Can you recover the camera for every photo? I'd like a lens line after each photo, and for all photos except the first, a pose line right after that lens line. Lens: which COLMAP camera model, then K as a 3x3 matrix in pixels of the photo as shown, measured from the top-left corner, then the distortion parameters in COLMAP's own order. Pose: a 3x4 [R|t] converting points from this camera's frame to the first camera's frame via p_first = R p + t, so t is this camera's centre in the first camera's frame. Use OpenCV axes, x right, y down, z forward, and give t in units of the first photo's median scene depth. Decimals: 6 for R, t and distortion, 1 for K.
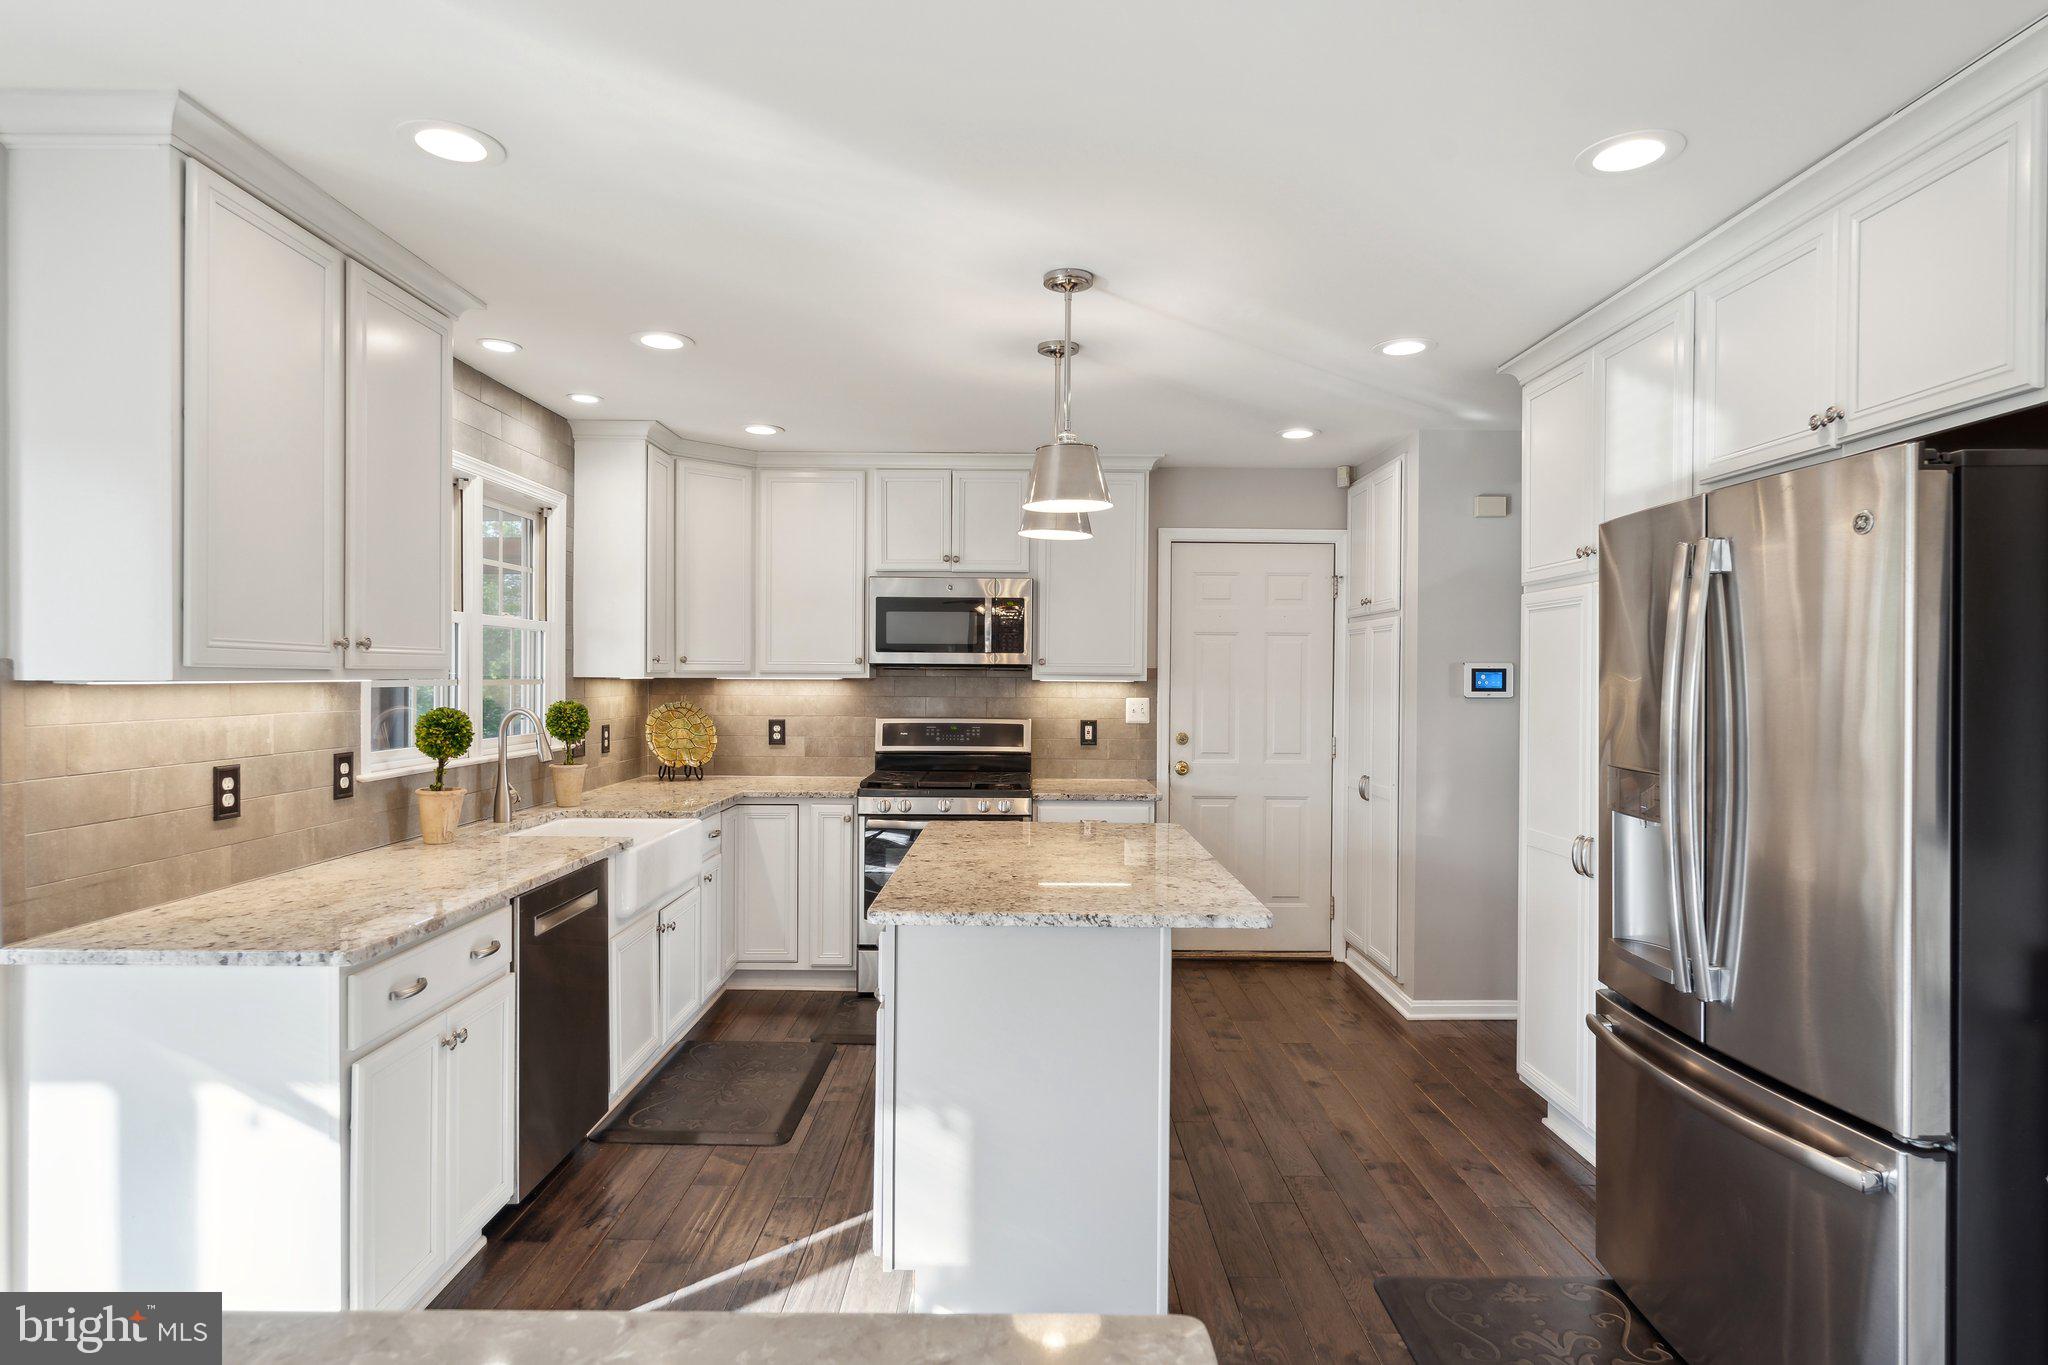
lens RADIAL K [[1118.8, 0, 1024.0], [0, 1118.8, 682.5], [0, 0, 1]] dist [-0.000980, 0.000733]
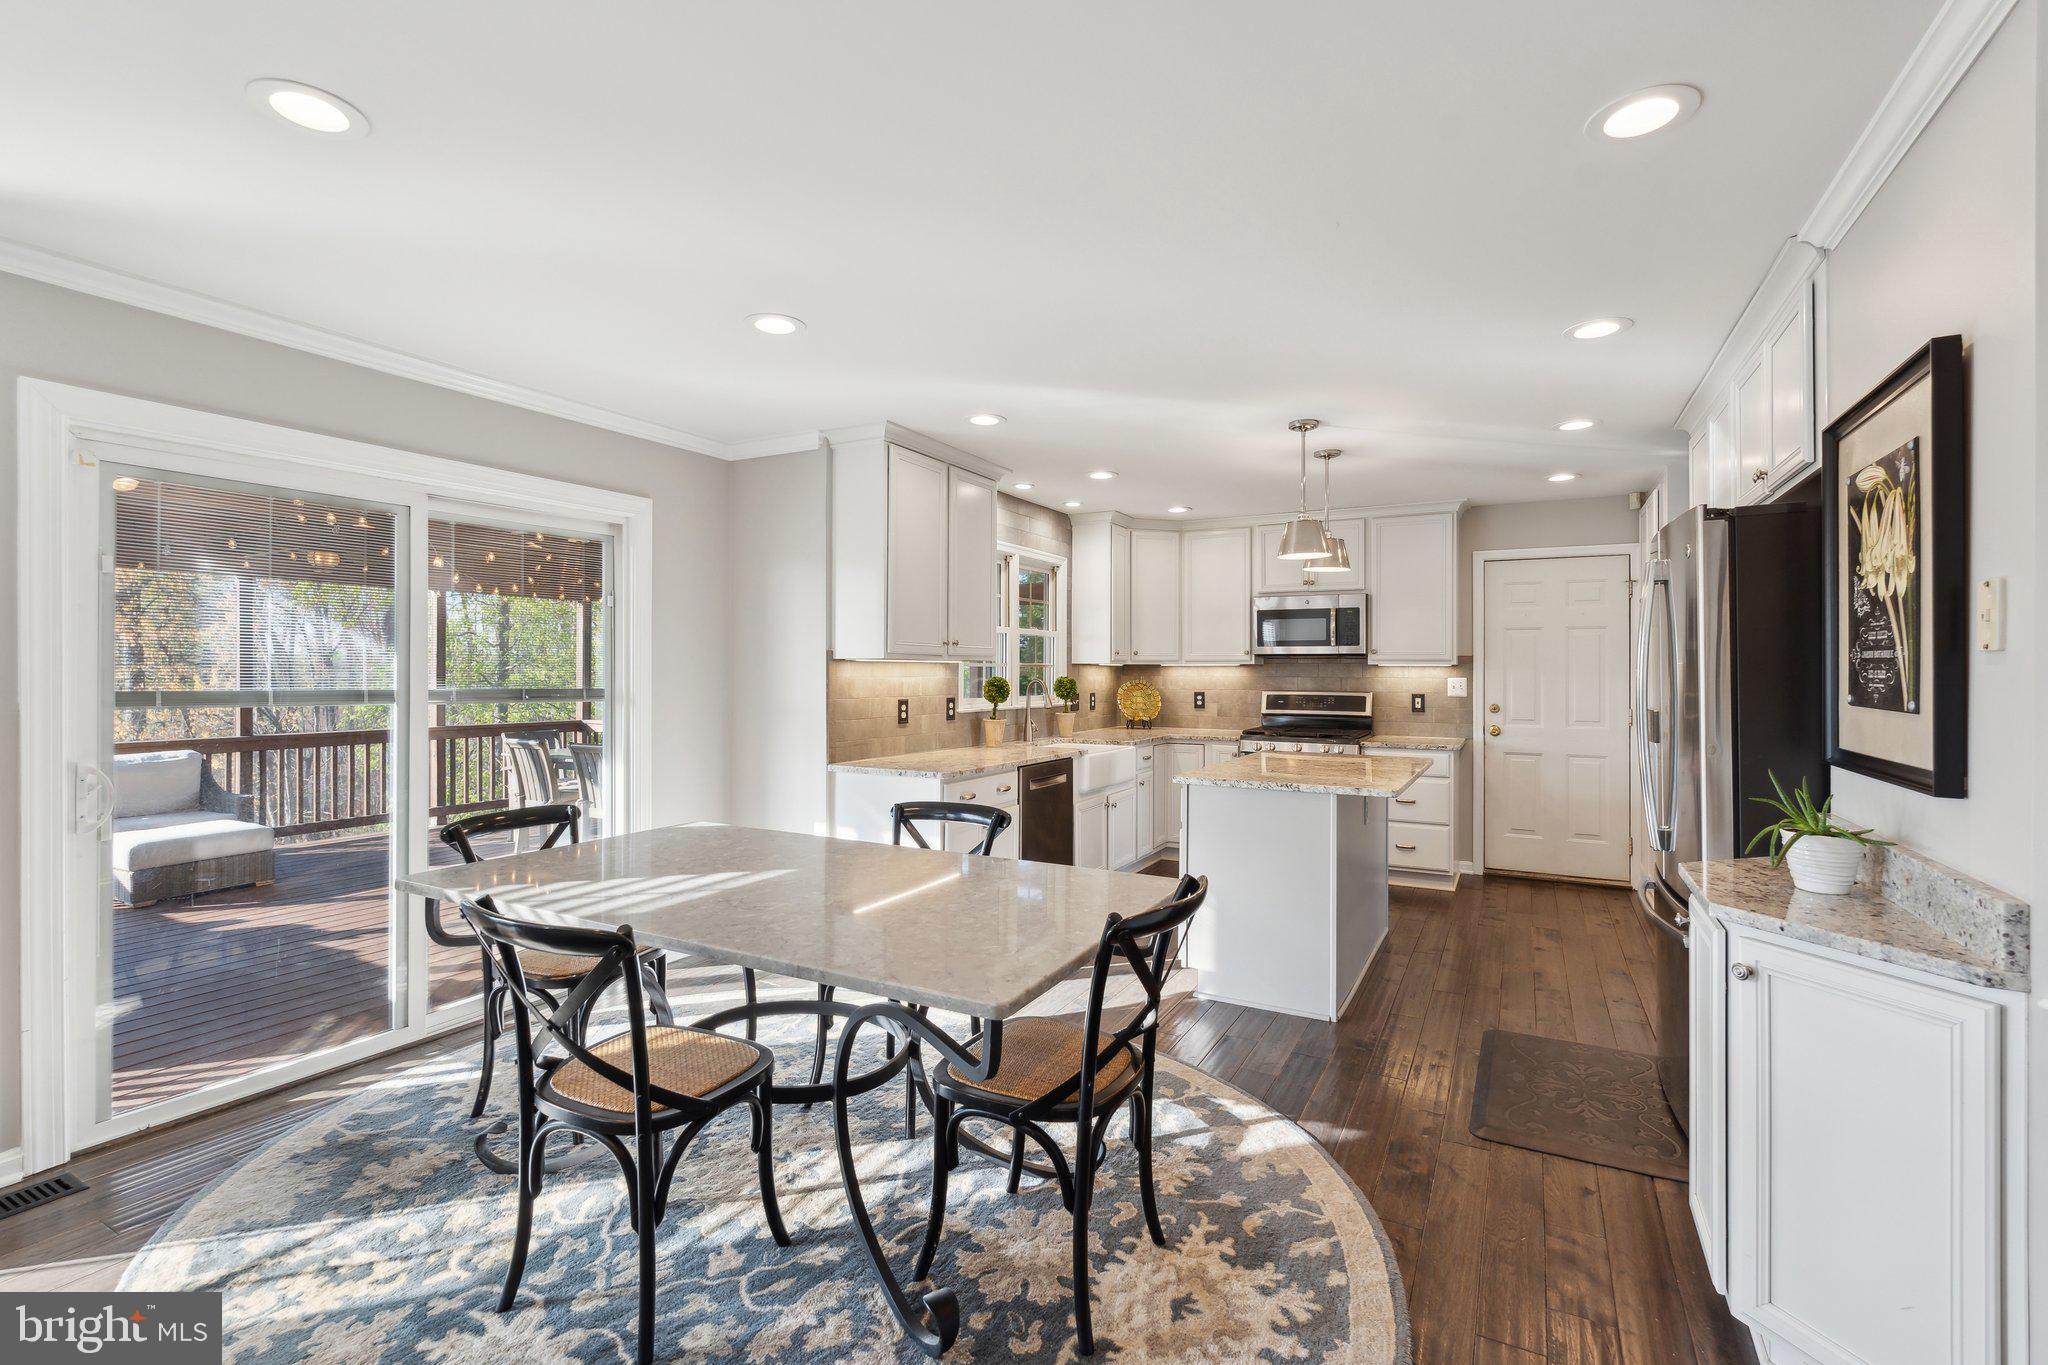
lens RADIAL K [[946.3, 0, 1030.1], [0, 946.3, 669.8], [0, 0, 1]] dist [0.022193, 0.000035]
pose [[0.879764, -0.004365, -0.475391, 0.250588], [-0.001277, 0.999933, -0.011546, 0.023347], [0.475409, 0.010765, 0.879699, -0.332502]]
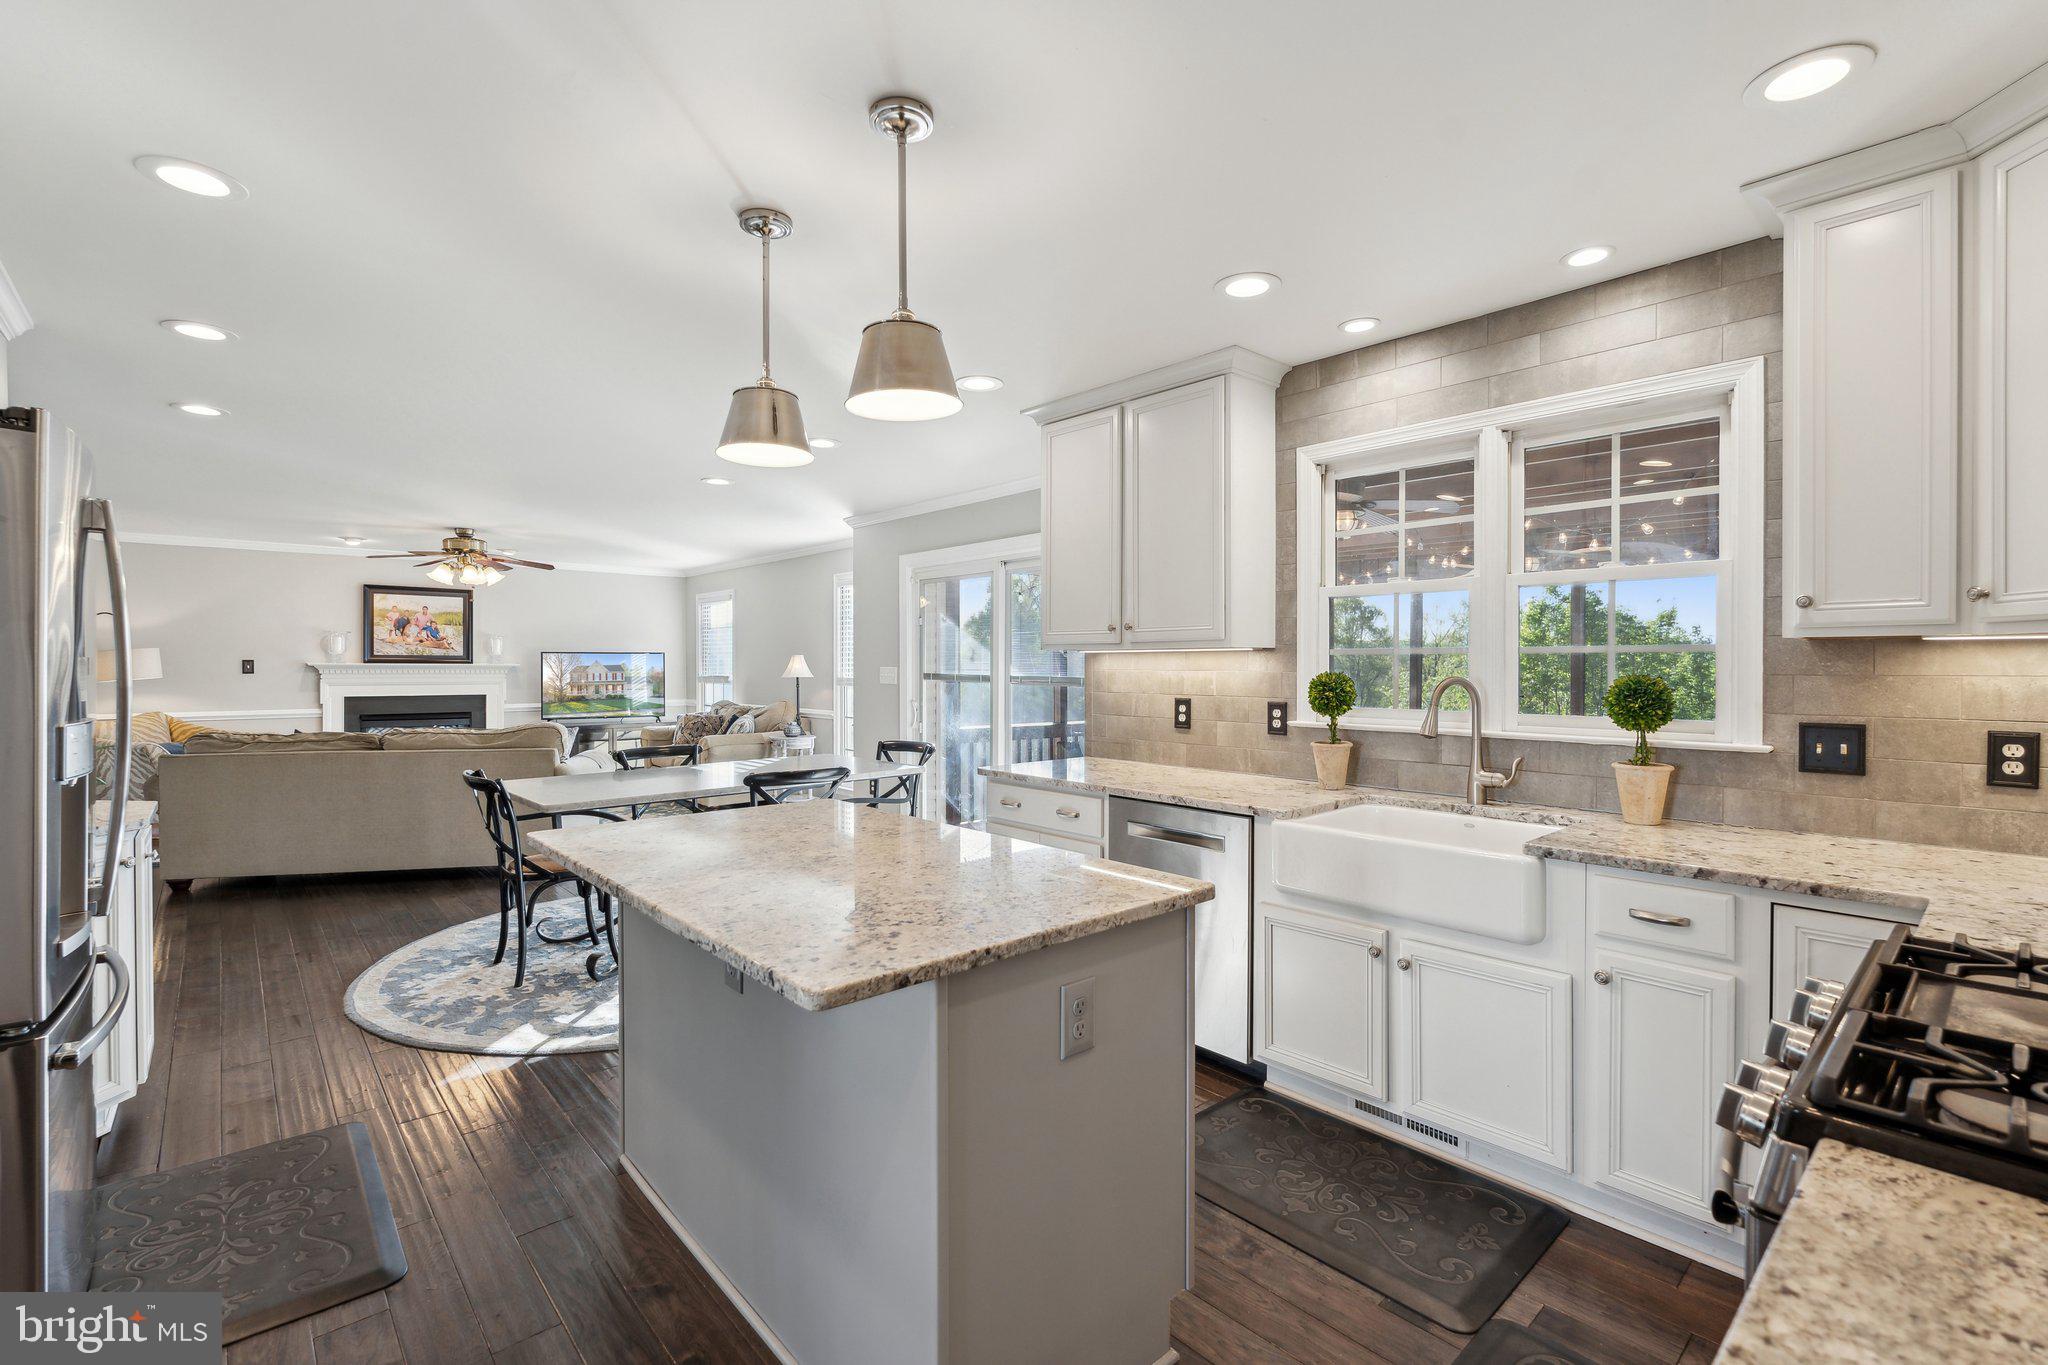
lens RADIAL K [[946.3, 0, 1030.1], [0, 946.3, 669.8], [0, 0, 1]] dist [0.022193, 0.000035]
pose [[-0.769994, -0.000697, -0.638050, 0.273172], [-0.005789, 0.999966, 0.005894, 0.013430], [0.638024, 0.008232, -0.769972, 1.263379]]
